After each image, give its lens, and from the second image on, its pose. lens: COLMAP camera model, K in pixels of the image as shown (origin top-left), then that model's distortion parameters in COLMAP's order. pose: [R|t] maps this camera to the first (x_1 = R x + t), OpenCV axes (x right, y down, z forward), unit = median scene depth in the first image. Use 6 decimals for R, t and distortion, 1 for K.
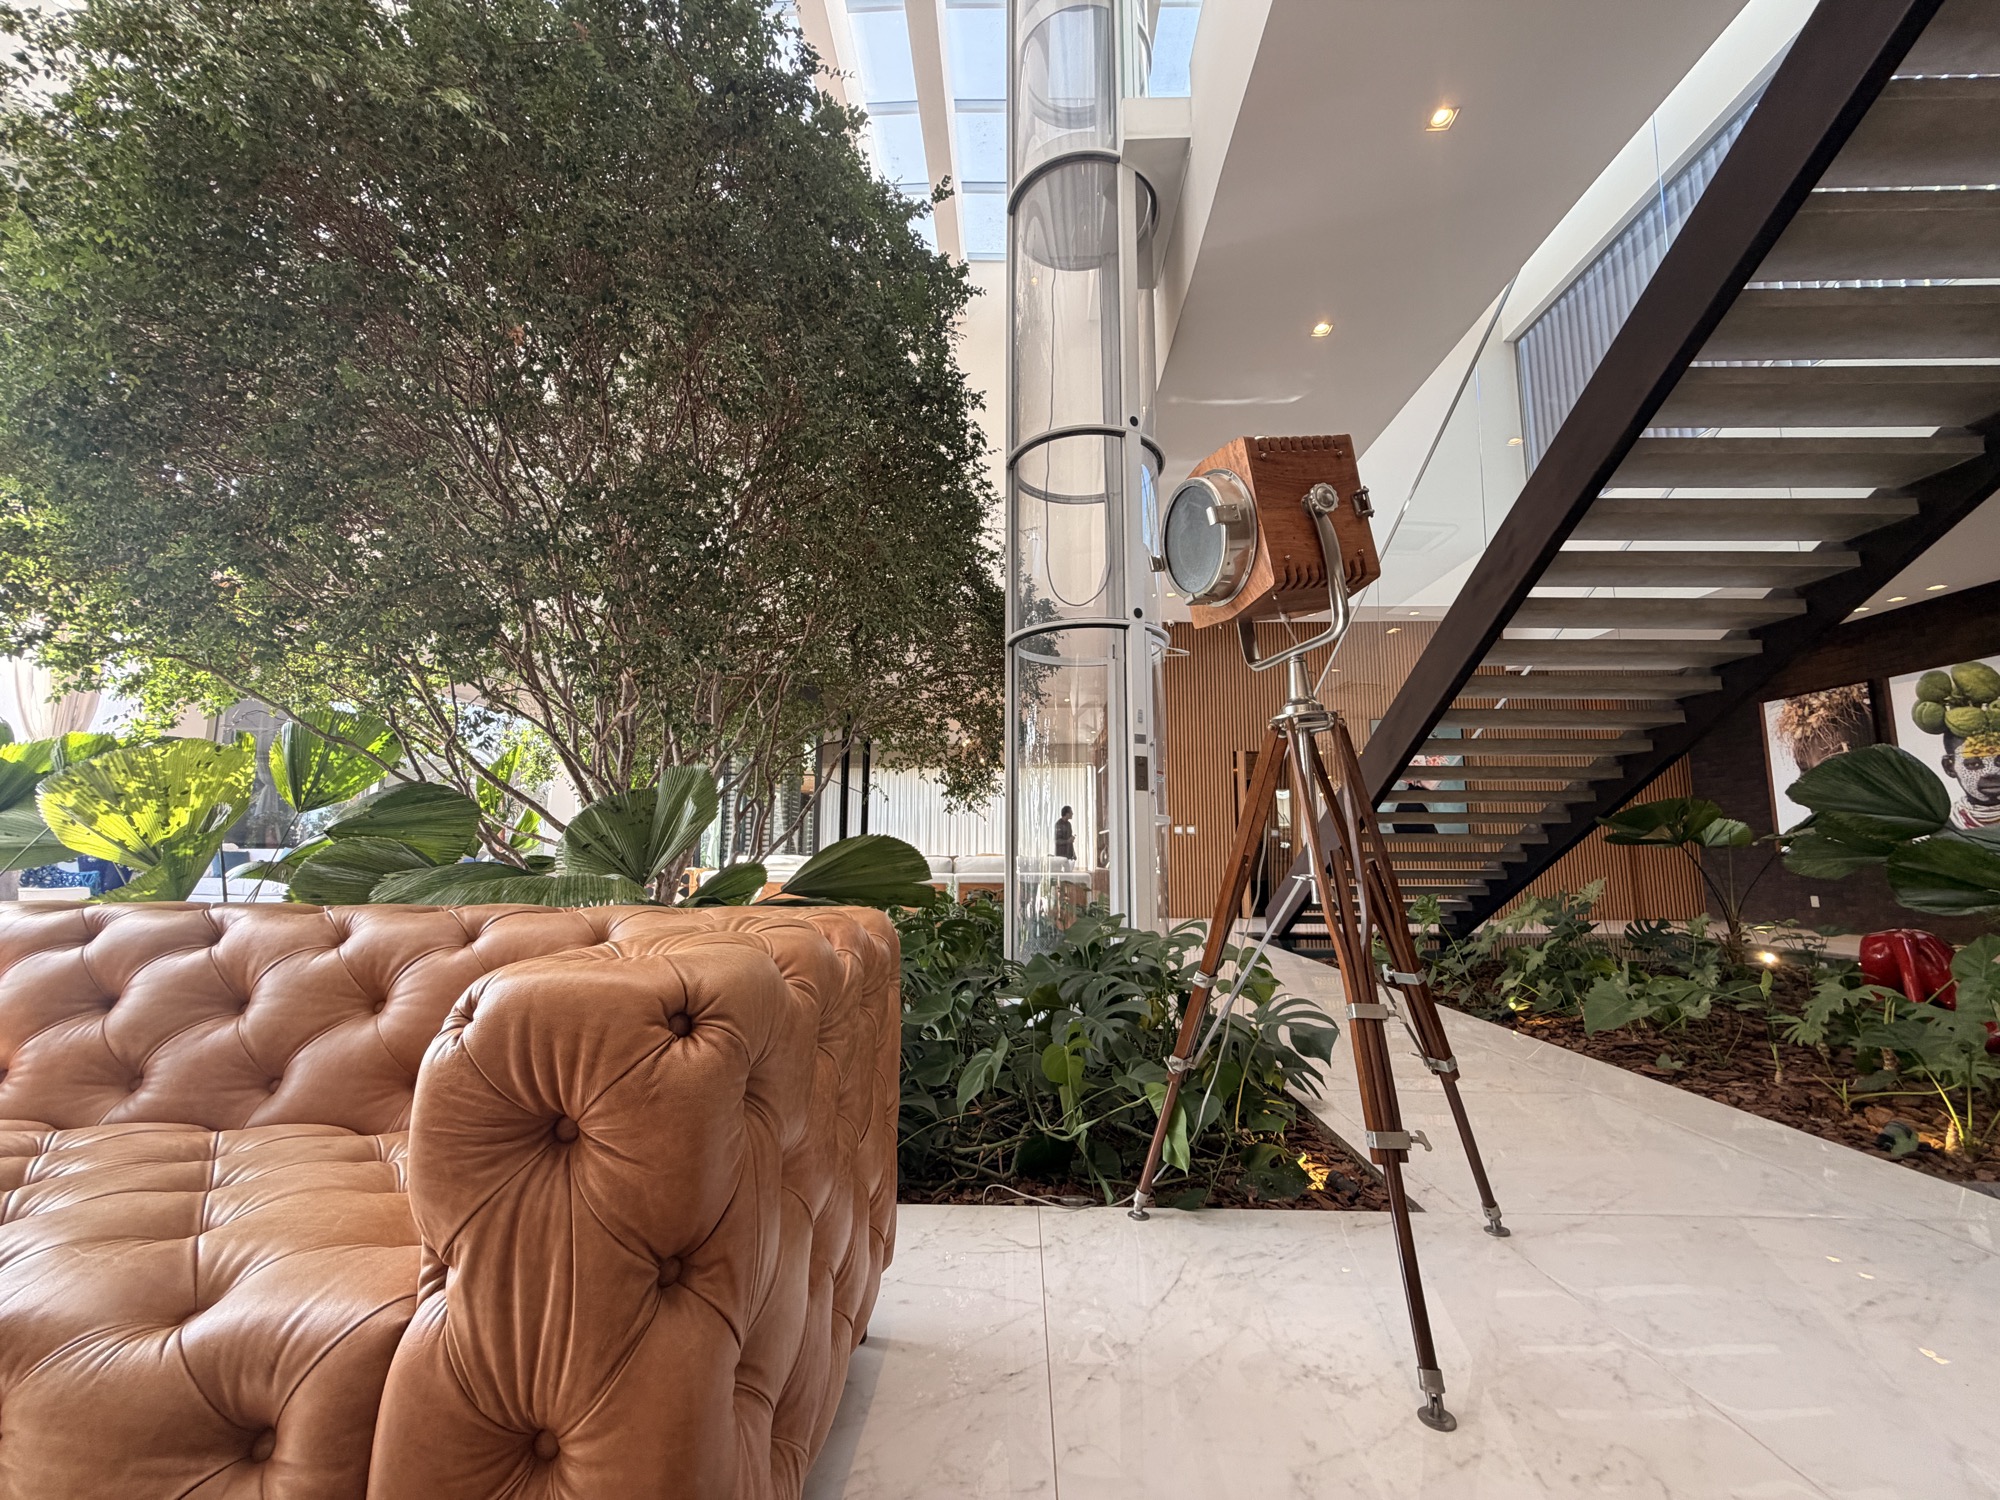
lens RADIAL K [[800.4, 0, 993.9], [0, 800.4, 753.3], [0, 0, 1]] dist [0.000764, 0.000103]
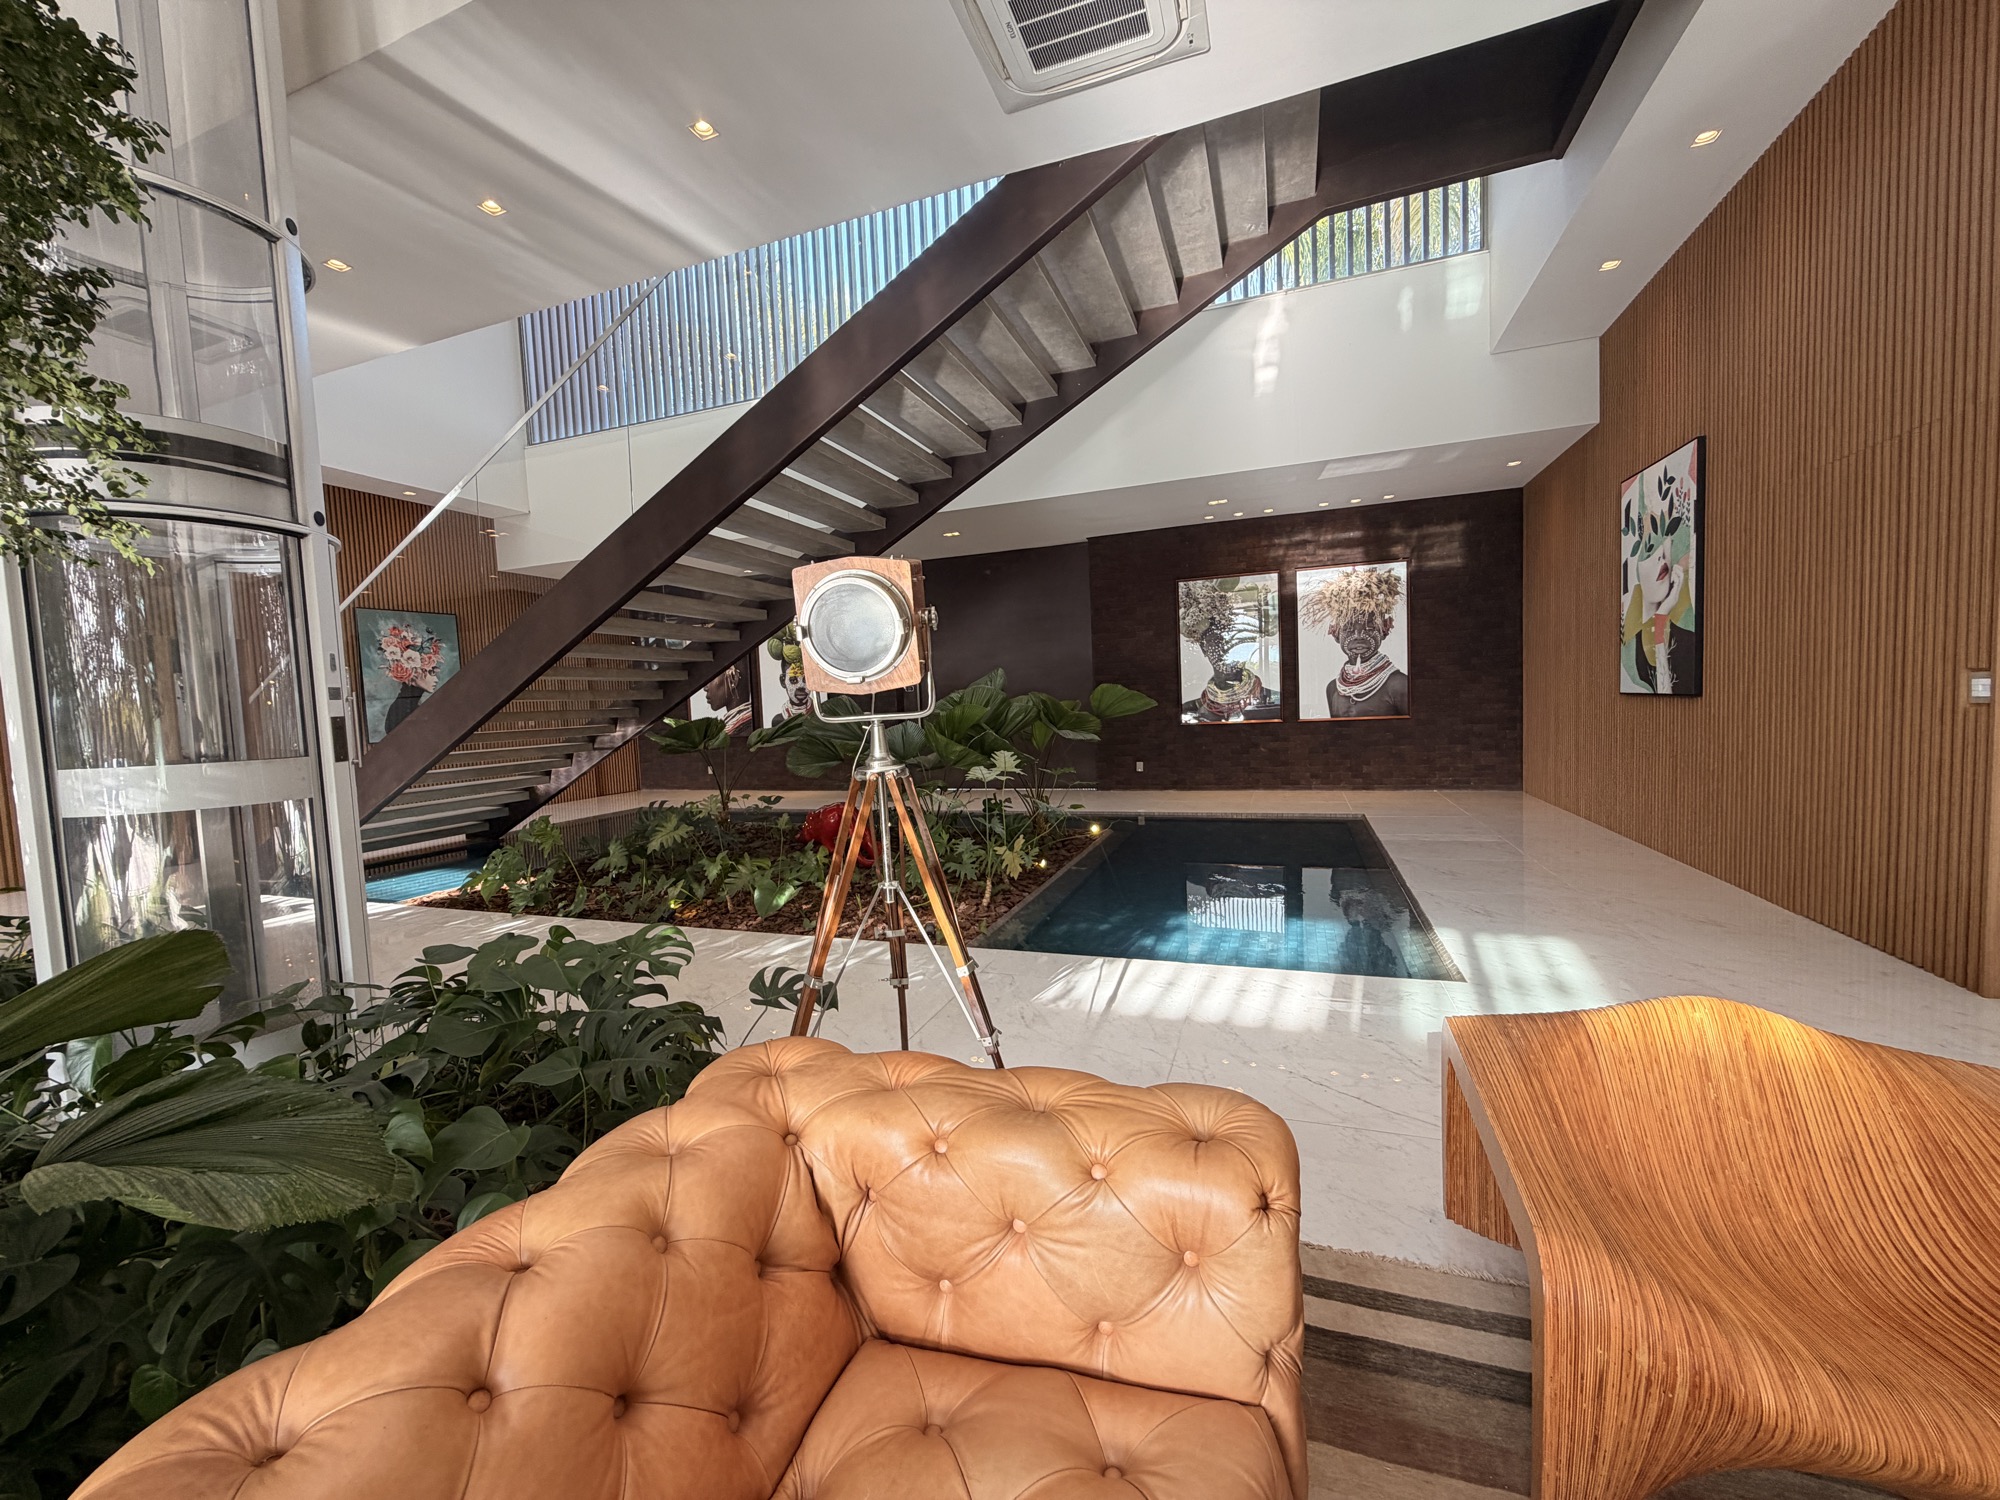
lens RADIAL K [[794.1, 0, 992.0], [0, 794.1, 752.1], [0, 0, 1]] dist [-0.000910, -0.000140]
pose [[0.322232, -0.080399, 0.943241, -0.177806], [-0.078092, 0.990734, 0.111125, -0.051599], [-0.943434, -0.109467, 0.312967, 0.096358]]
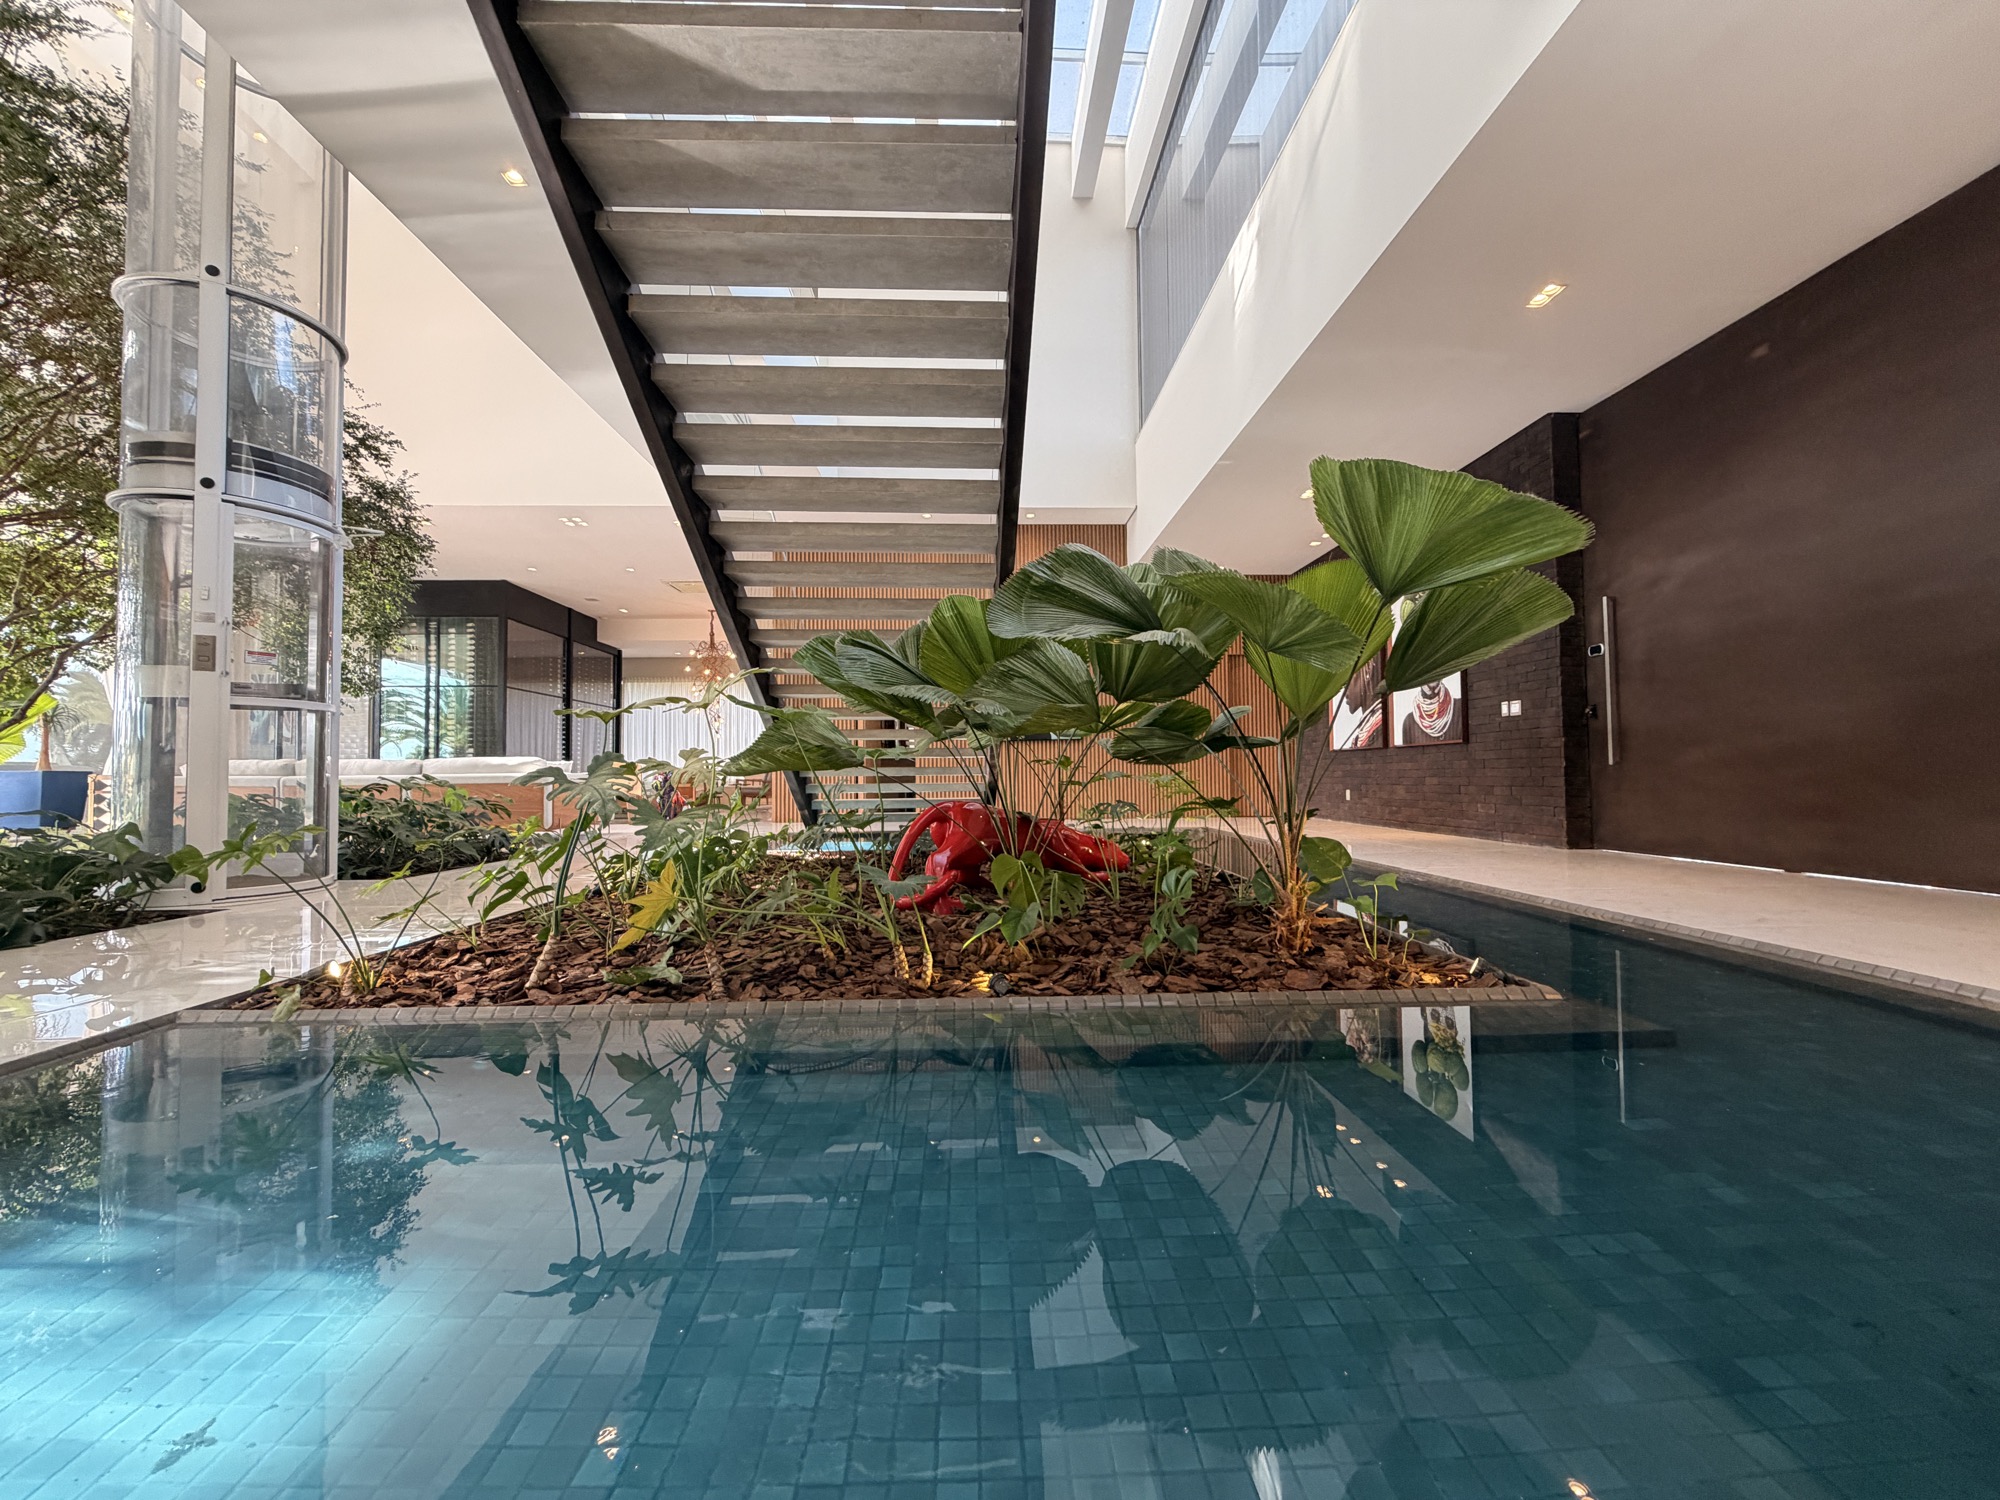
lens RADIAL K [[791.3, 0, 992.5], [0, 791.3, 750.6], [0, 0, 1]] dist [-0.001134, -0.000239]
pose [[0.998336, -0.011346, 0.056545, 0.585731], [0.006009, 0.995584, 0.093686, 0.030834], [-0.057358, -0.093190, 0.993995, -0.003490]]
